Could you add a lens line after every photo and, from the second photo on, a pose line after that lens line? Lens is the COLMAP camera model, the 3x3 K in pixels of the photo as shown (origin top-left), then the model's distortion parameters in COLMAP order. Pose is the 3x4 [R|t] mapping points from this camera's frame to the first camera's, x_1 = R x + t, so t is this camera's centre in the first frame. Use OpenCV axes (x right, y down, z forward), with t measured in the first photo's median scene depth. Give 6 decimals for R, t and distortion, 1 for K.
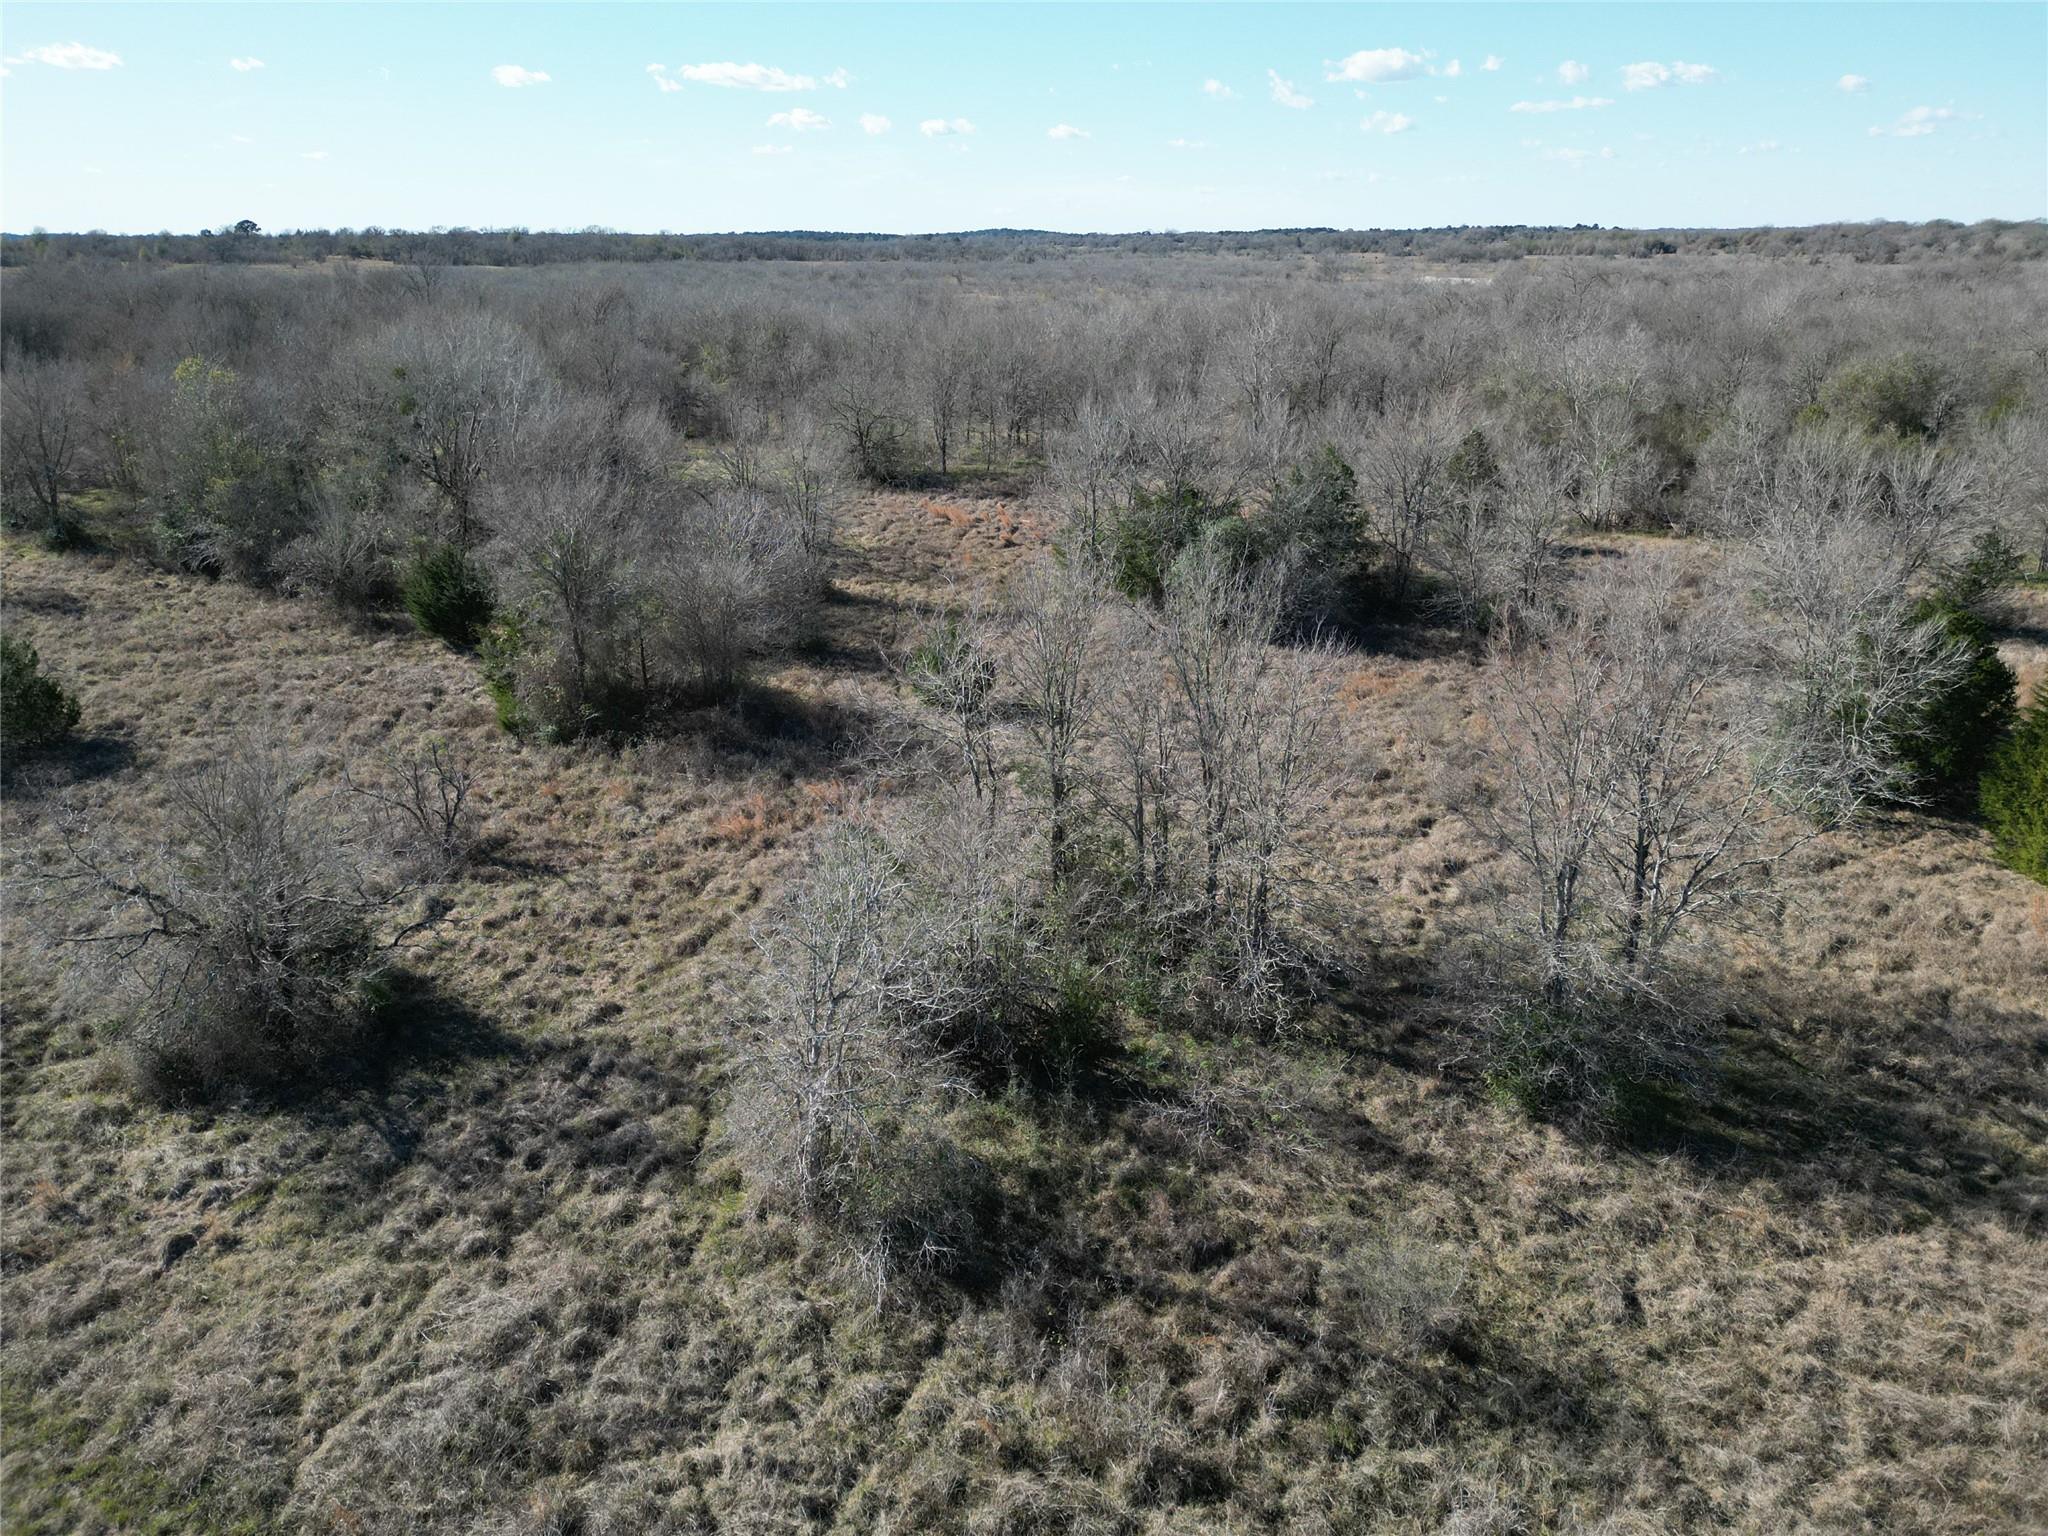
lens RADIAL K [[1460.1, 0, 1013.5], [0, 1460.1, 755.3], [0, 0, 1]] dist [0.082083, -0.073837]
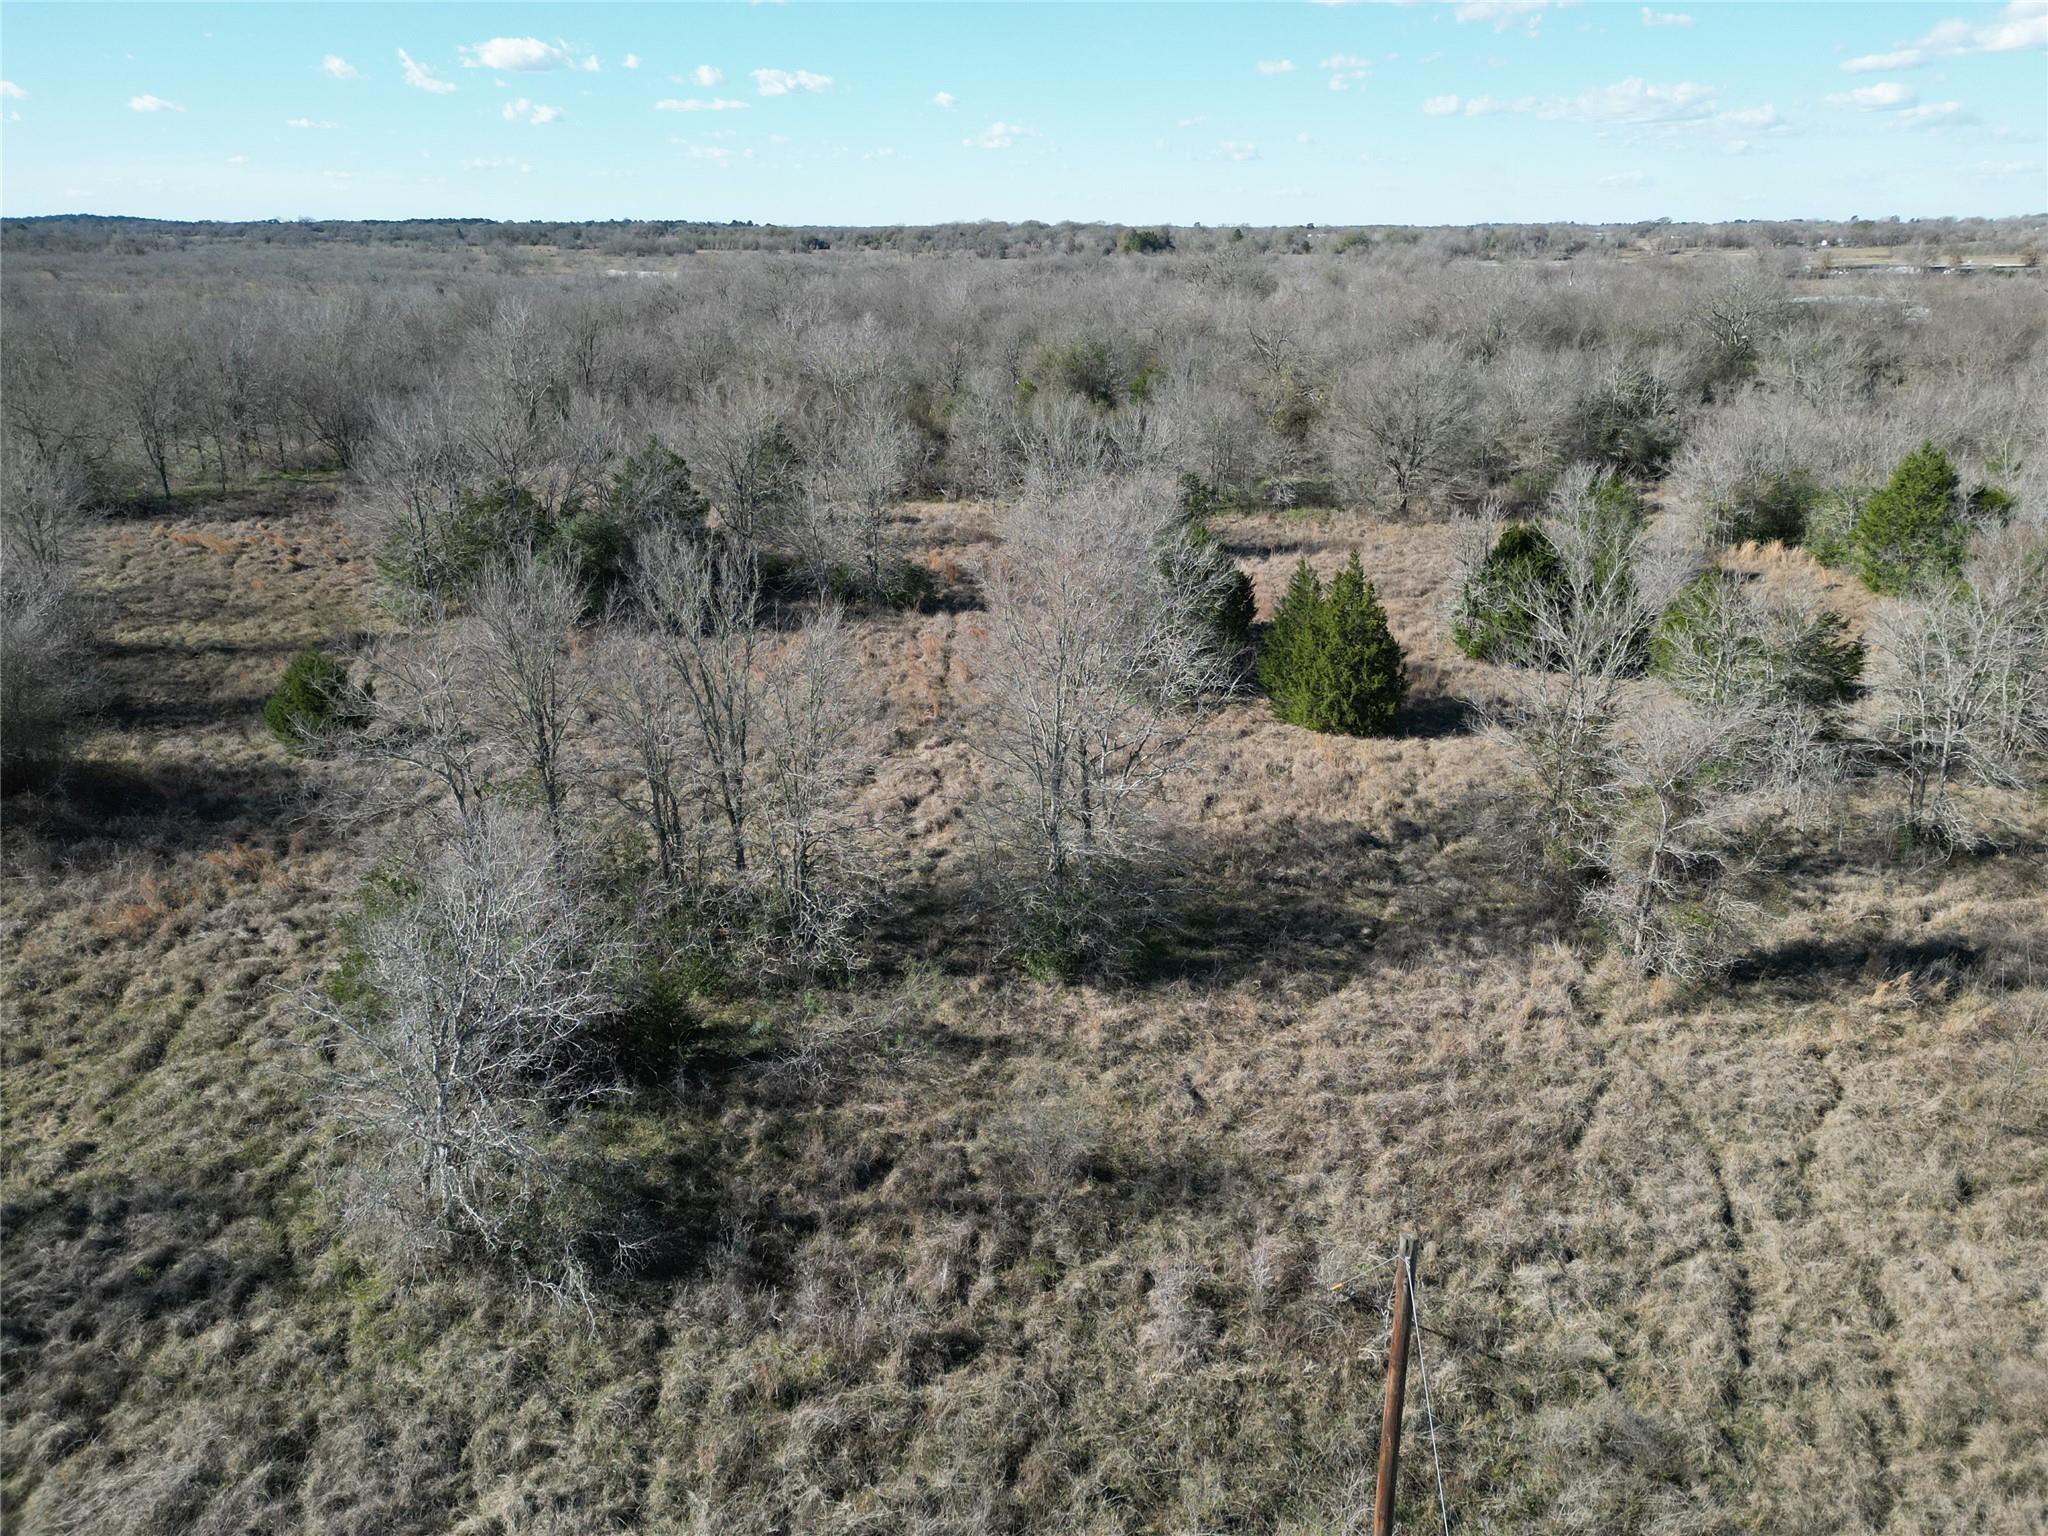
lens RADIAL K [[1460.1, 0, 1013.5], [0, 1460.1, 755.3], [0, 0, 1]] dist [0.082083, -0.073837]
pose [[0.859422, -0.172910, 0.481140, -0.220891], [0.170766, 0.984110, 0.048640, 0.000186], [-0.481905, 0.040360, 0.875294, -0.014675]]
